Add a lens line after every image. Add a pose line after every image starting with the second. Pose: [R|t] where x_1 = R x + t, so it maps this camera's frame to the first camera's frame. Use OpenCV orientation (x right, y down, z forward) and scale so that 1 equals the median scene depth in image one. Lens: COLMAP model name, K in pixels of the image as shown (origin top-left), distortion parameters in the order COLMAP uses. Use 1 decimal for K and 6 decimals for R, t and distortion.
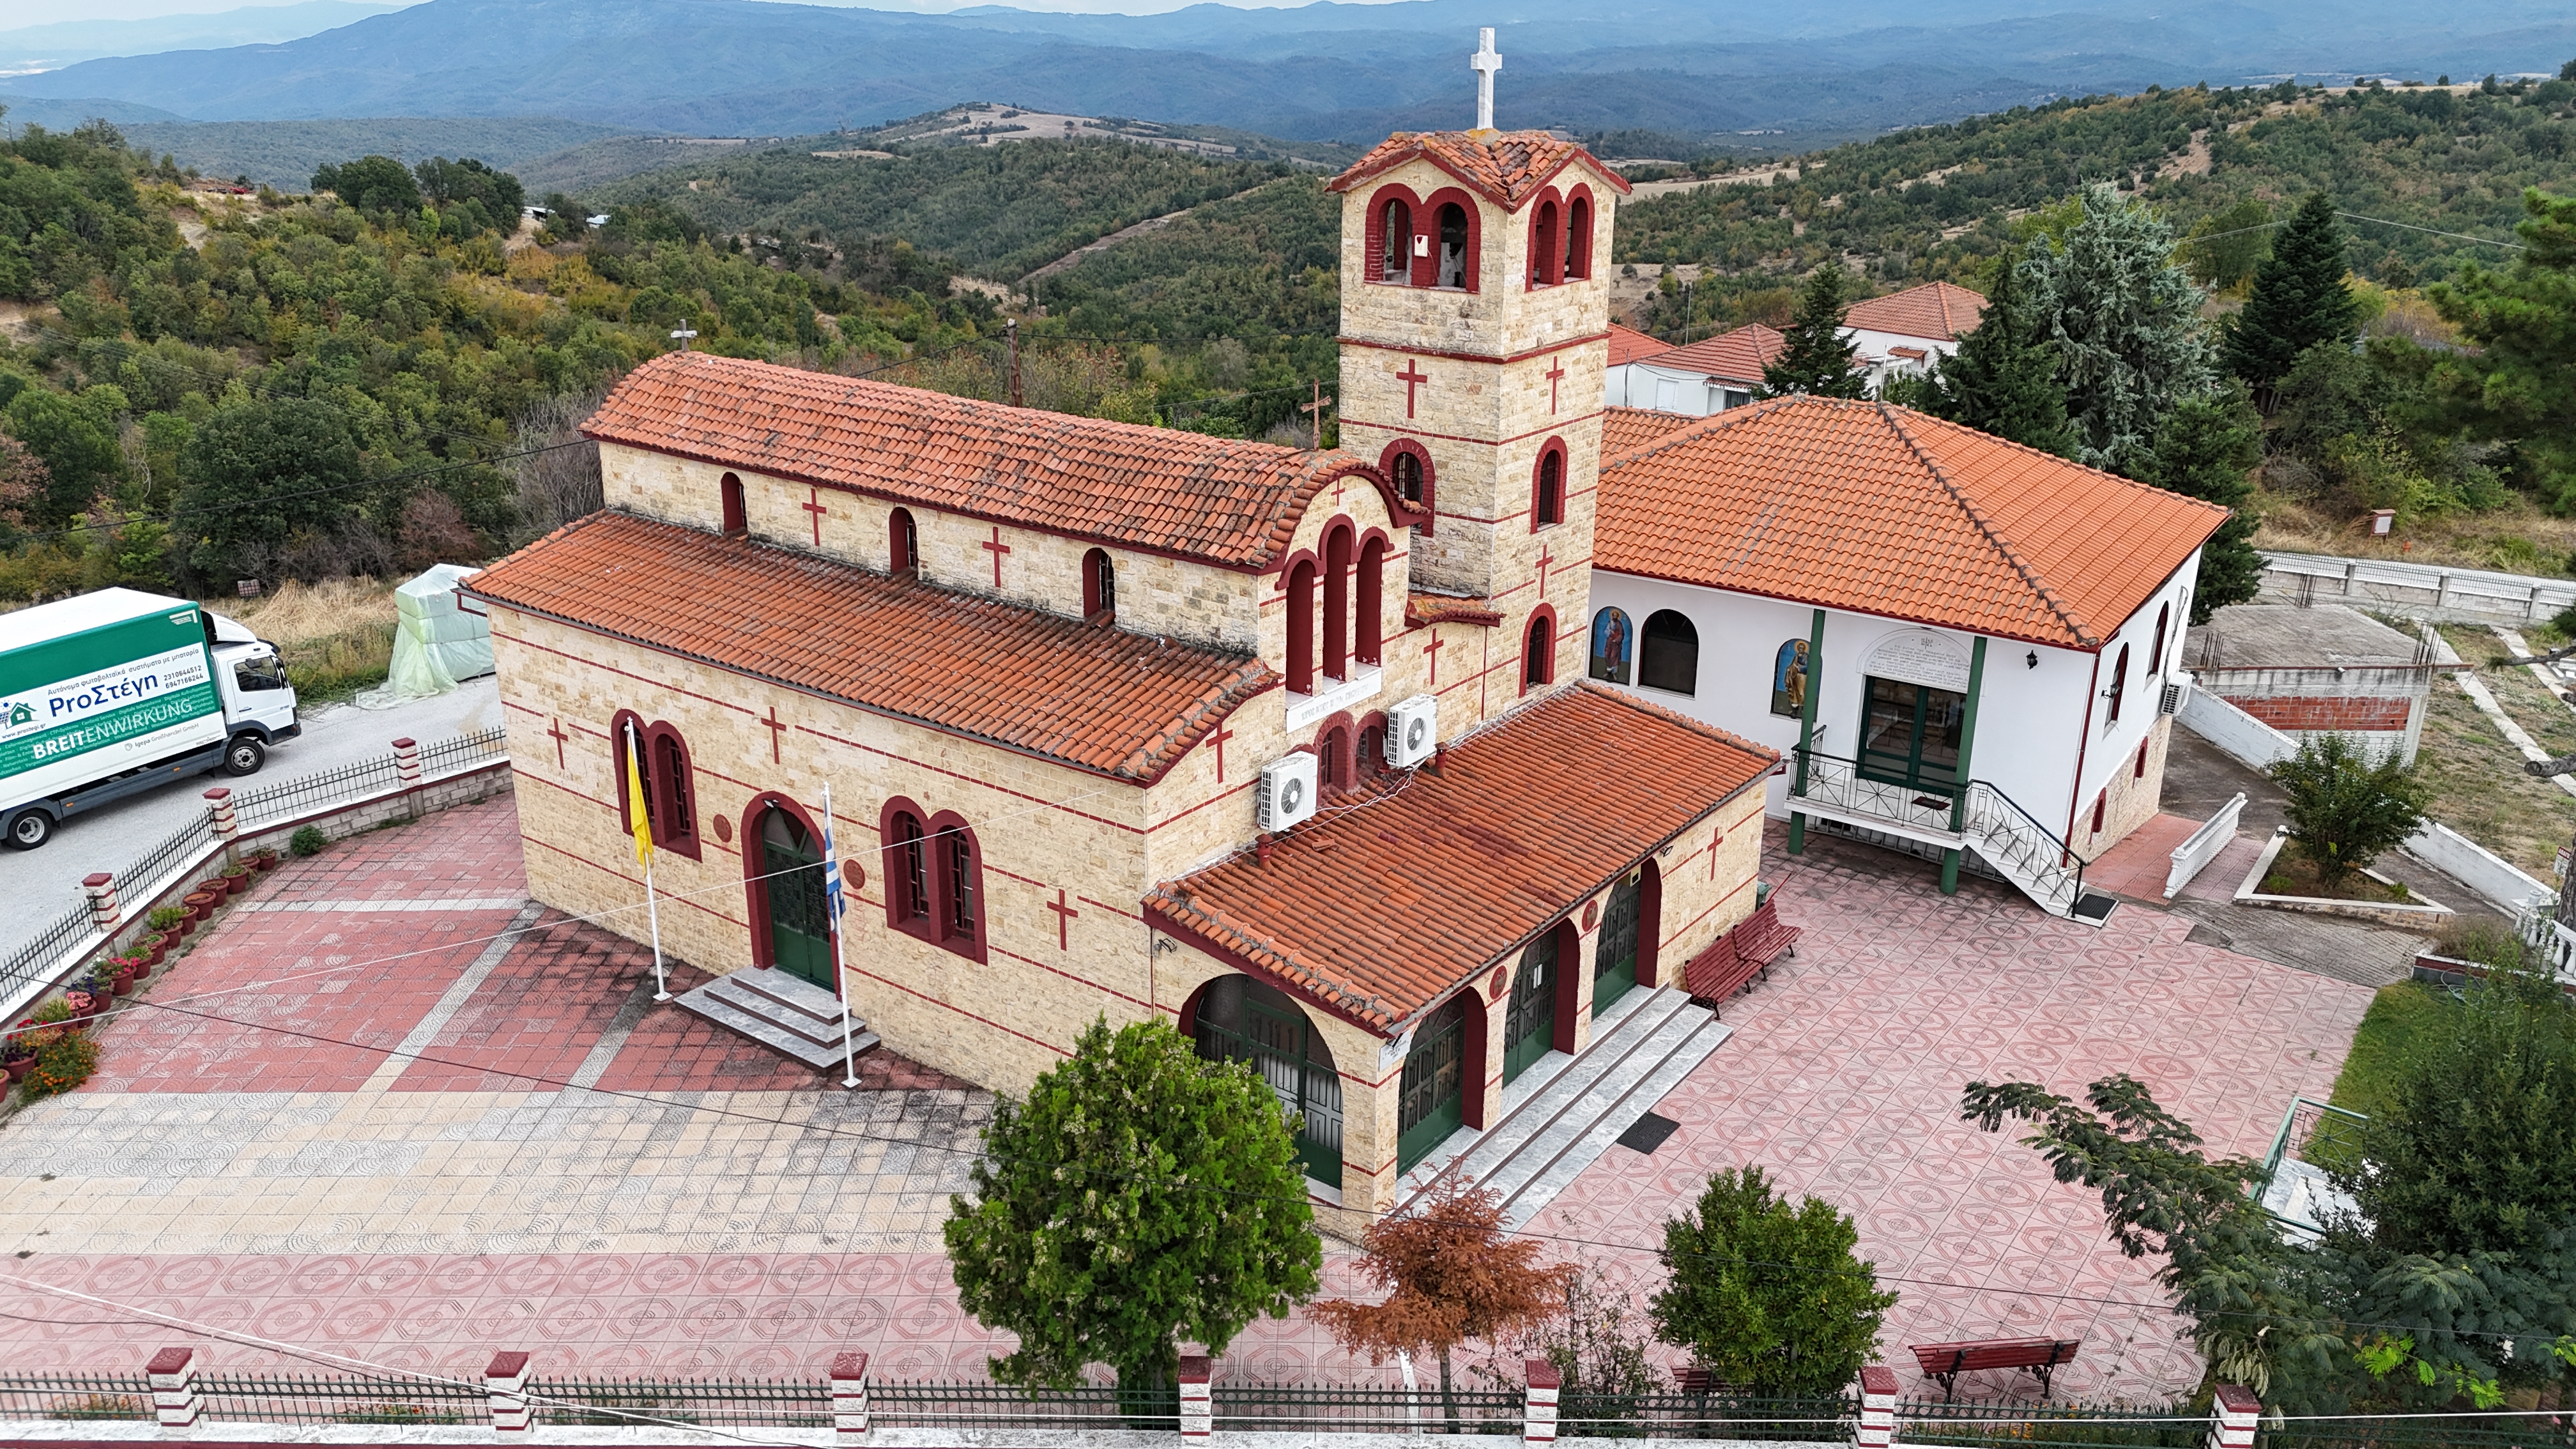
lens RADIAL K [[1888.4, 0, 1298.8], [0, 1888.4, 732.4], [0, 0, 1]] dist [0.085242, -0.092561]
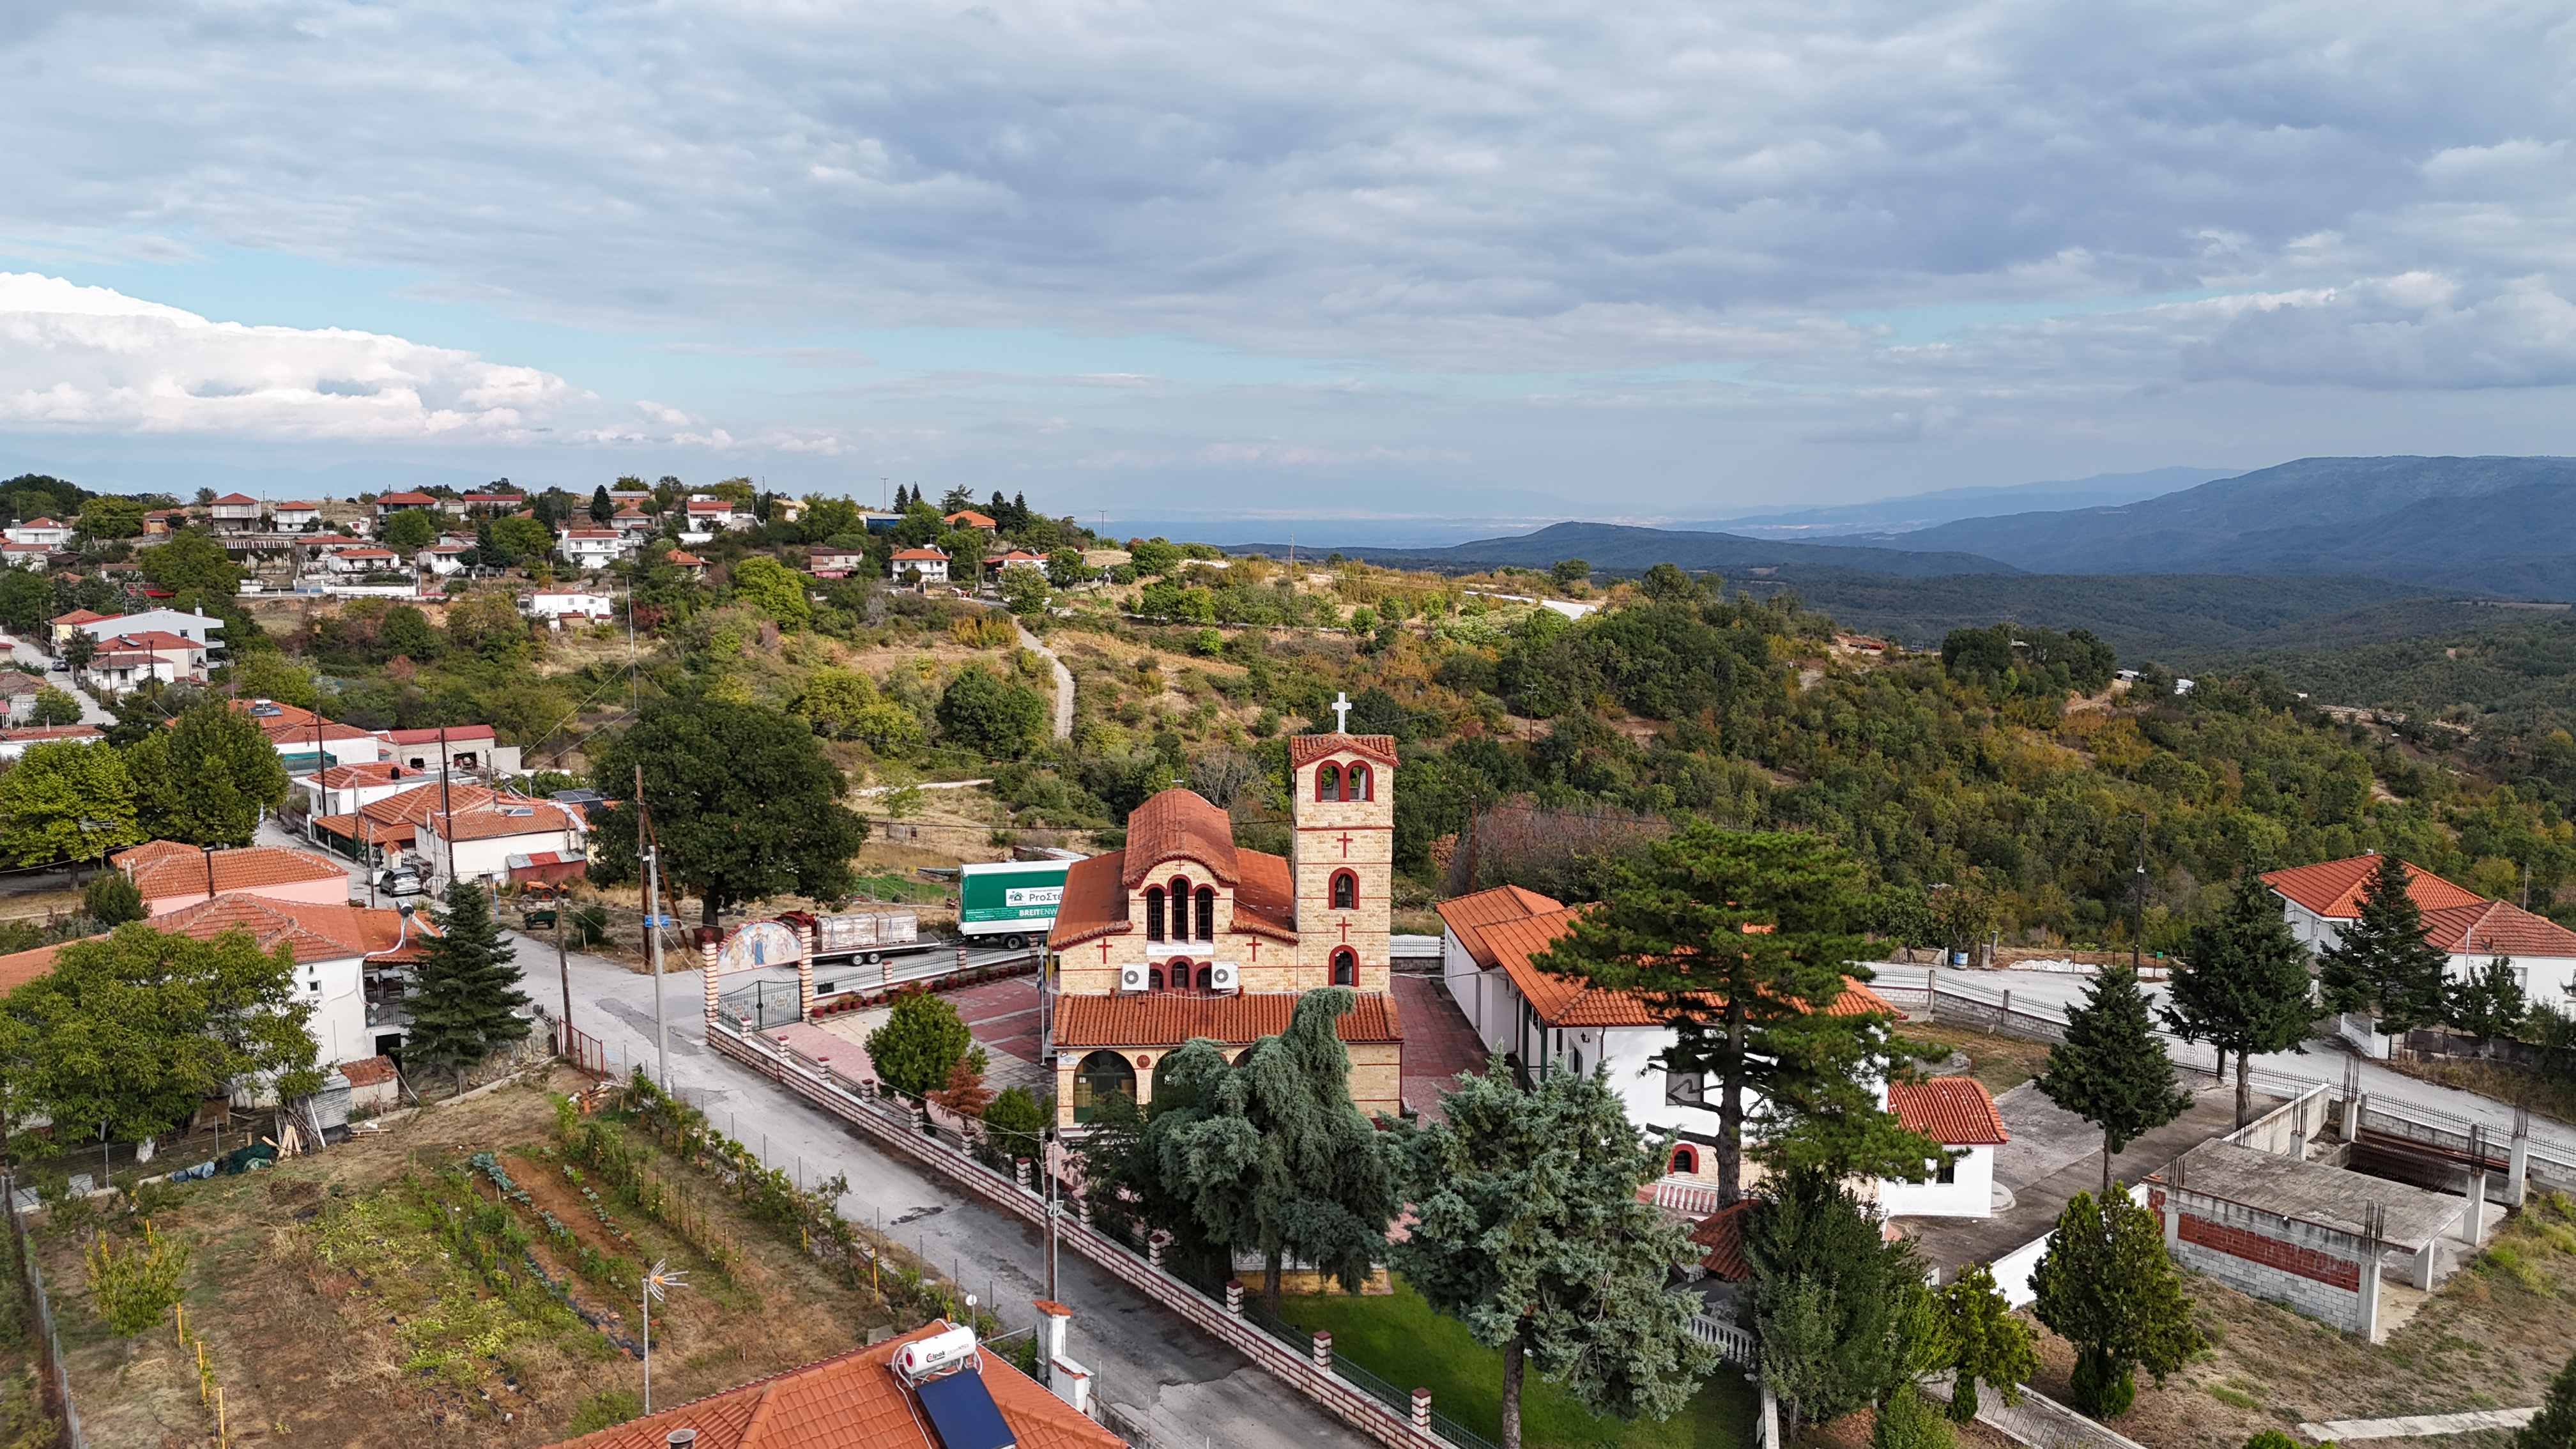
lens RADIAL K [[1893.7, 0, 1298.6], [0, 1893.7, 720.4], [0, 0, 1]] dist [0.092014, -0.104608]
pose [[0.644499, 0.087951, -0.759530, 1.773459], [-0.259841, 0.959436, -0.109389, -0.066930], [0.719099, 0.267858, 0.641208, -0.498994]]
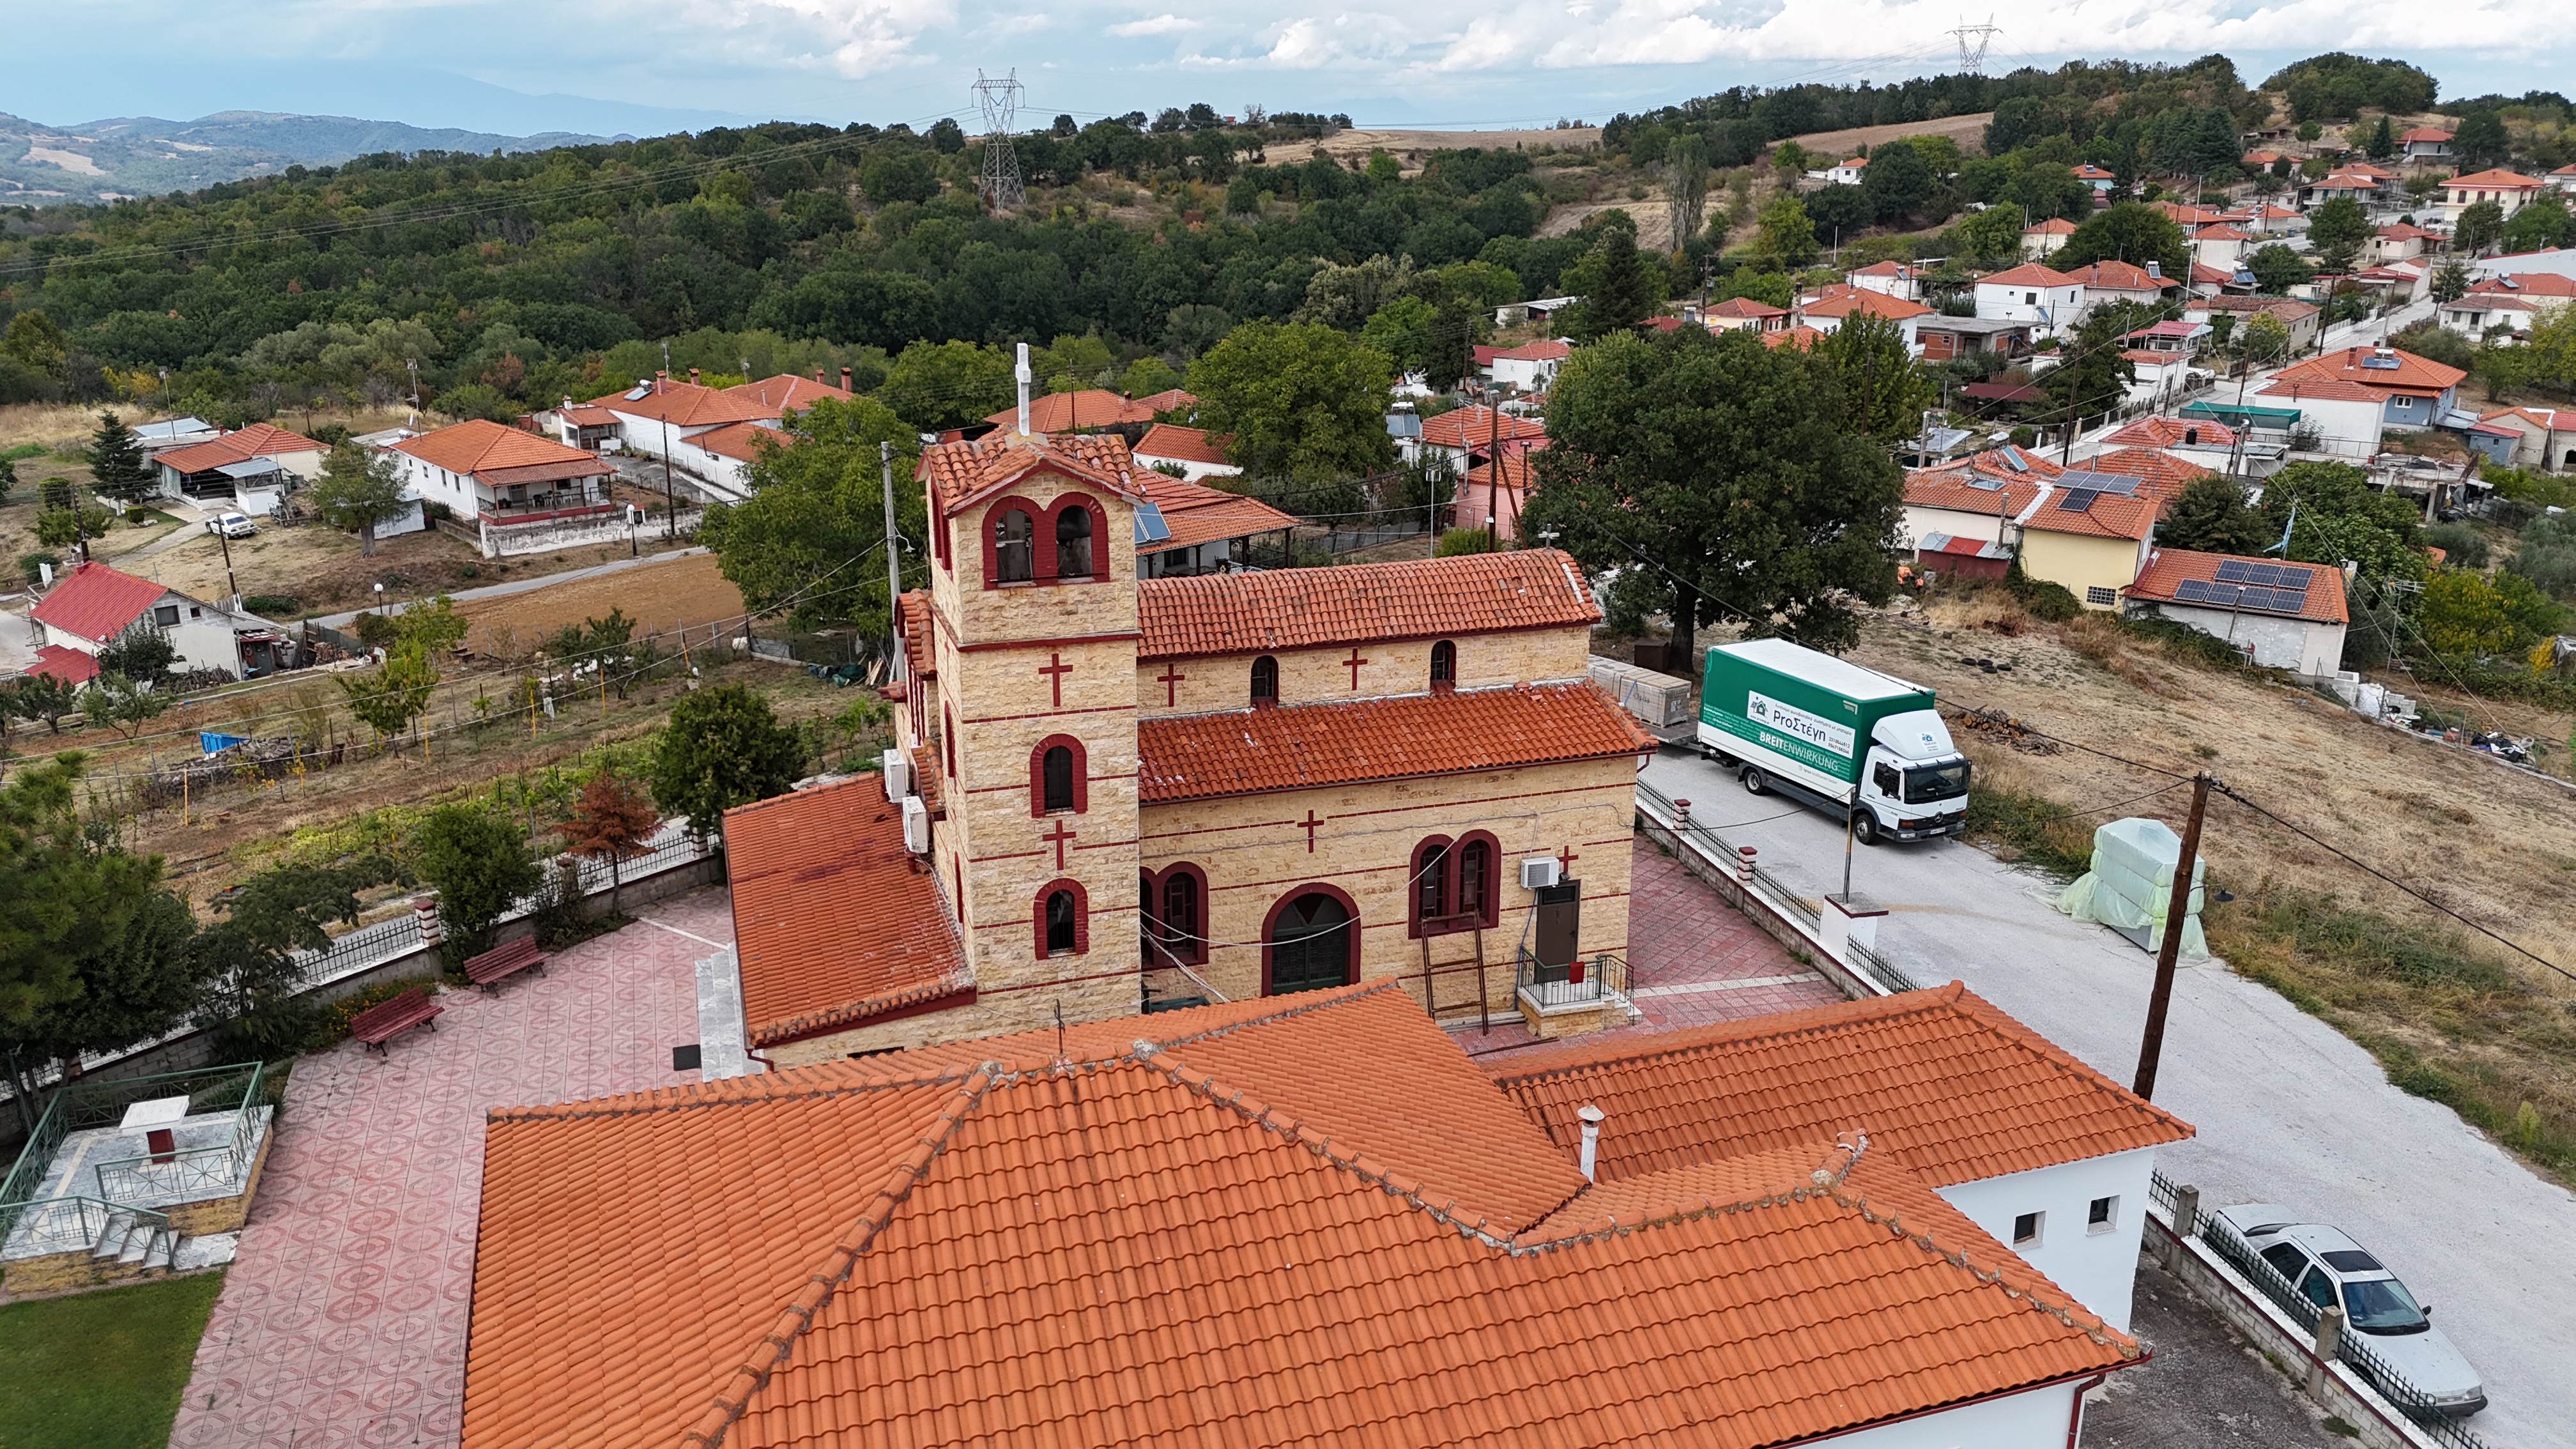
lens RADIAL K [[1888.4, 0, 1298.8], [0, 1888.4, 732.4], [0, 0, 1]] dist [0.085242, -0.092561]
pose [[-0.581761, 0.237755, -0.777834, 0.871795], [-0.287536, 0.834454, 0.470117, -0.715376], [0.760840, 0.497151, -0.417090, 1.629286]]
